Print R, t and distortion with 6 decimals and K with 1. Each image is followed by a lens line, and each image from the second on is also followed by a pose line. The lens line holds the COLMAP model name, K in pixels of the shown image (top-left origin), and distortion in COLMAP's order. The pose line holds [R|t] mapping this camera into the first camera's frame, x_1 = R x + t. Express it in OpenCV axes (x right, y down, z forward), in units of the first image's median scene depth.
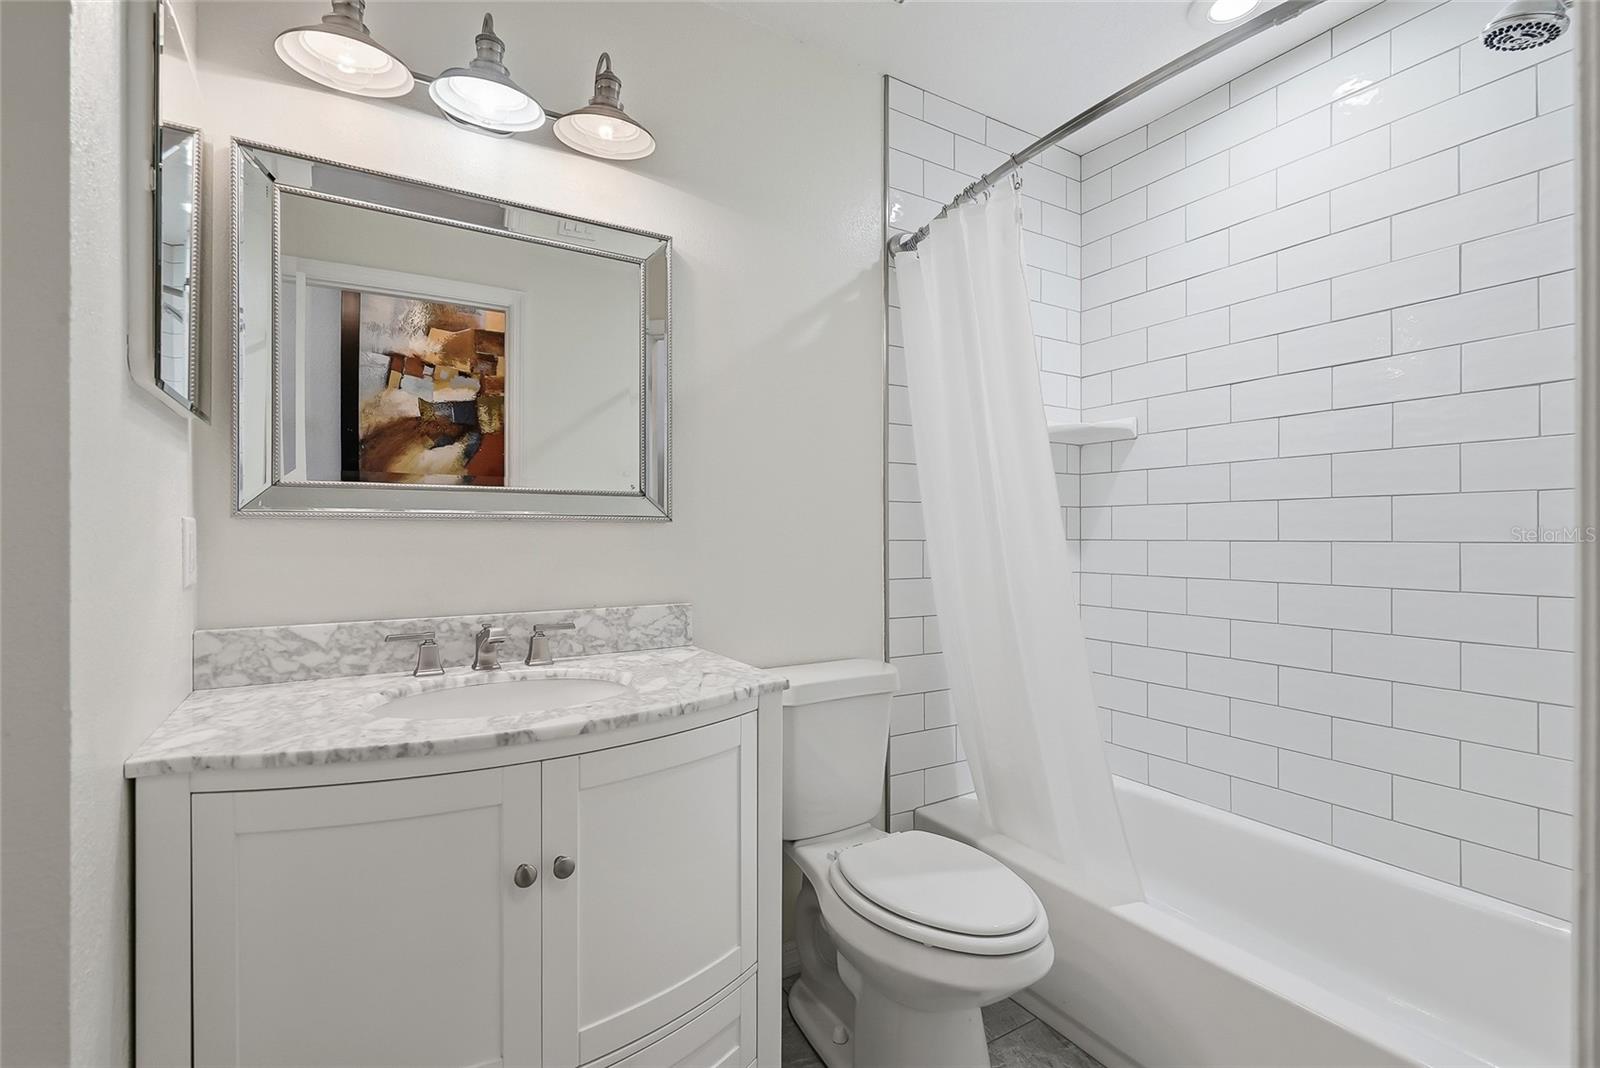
lens RADIAL K [[724.2, 0, 804.5], [0, 724.2, 533.8], [0, 0, 1]] dist [-0.004758, -0.000226]
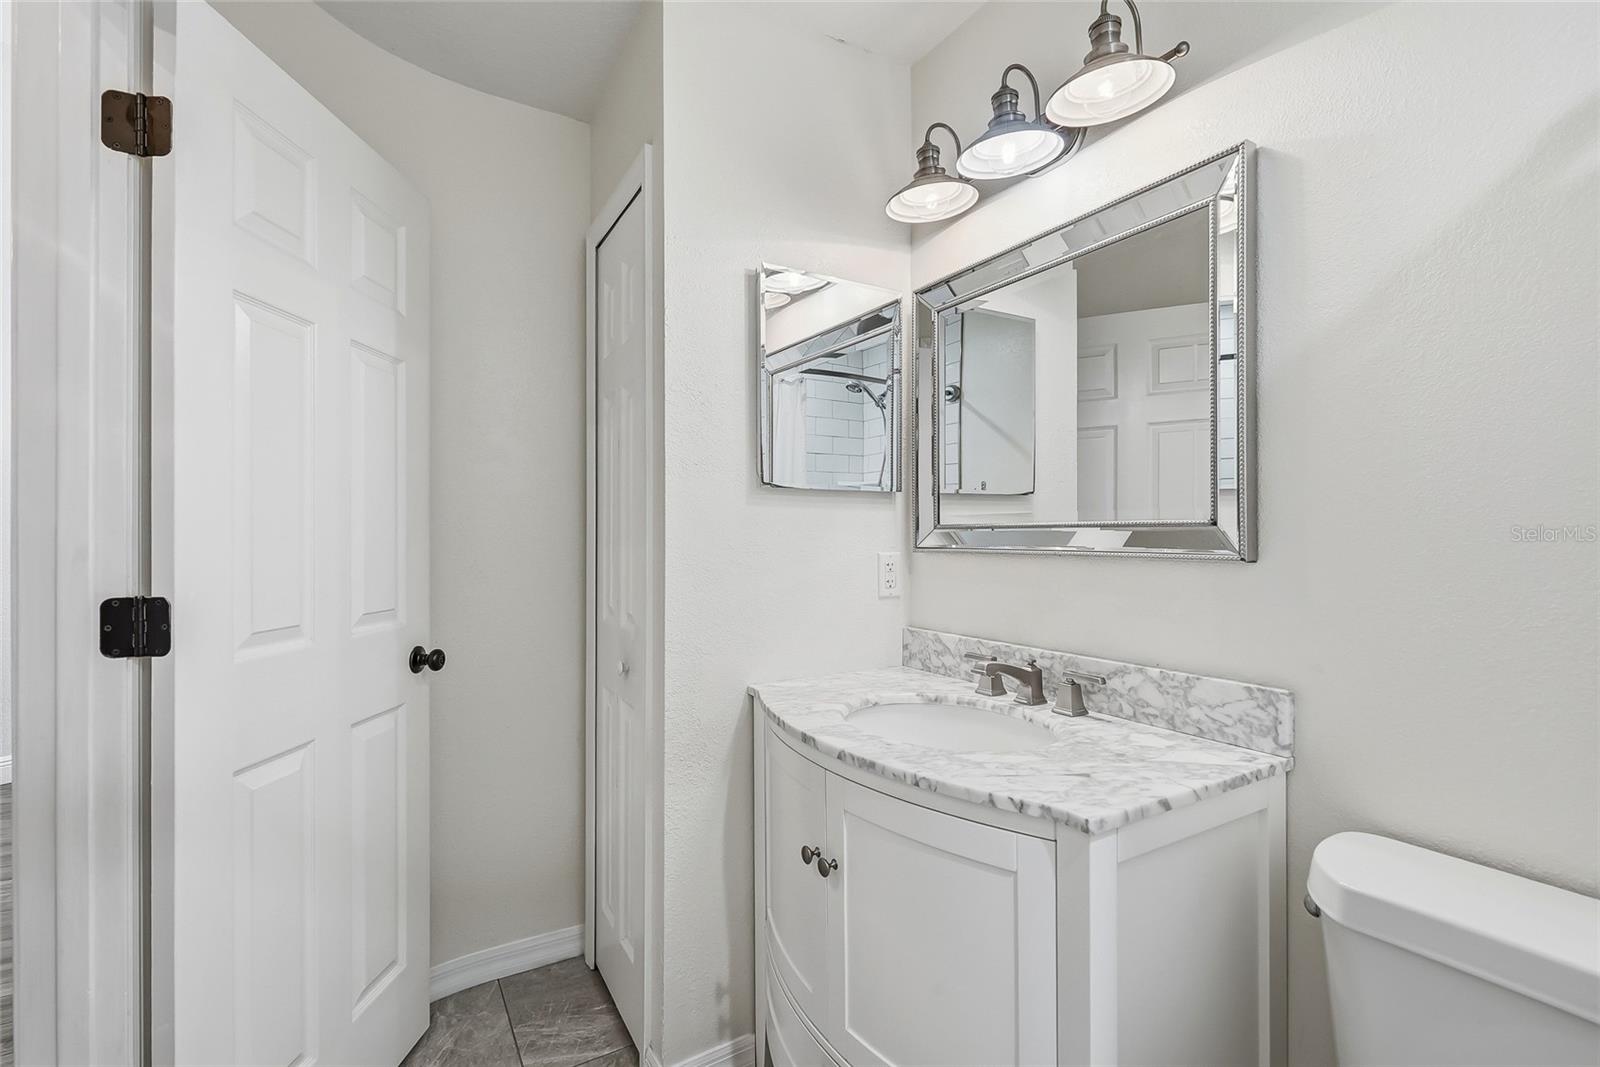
lens RADIAL K [[724.2, 0, 804.3], [0, 724.2, 535.5], [0, 0, 1]] dist [-0.004758, -0.000226]
pose [[-0.038054, -0.002355, -0.999273, 0.563378], [0.000823, 0.999997, -0.002389, -0.044718], [0.999275, -0.000913, -0.038052, 0.689725]]
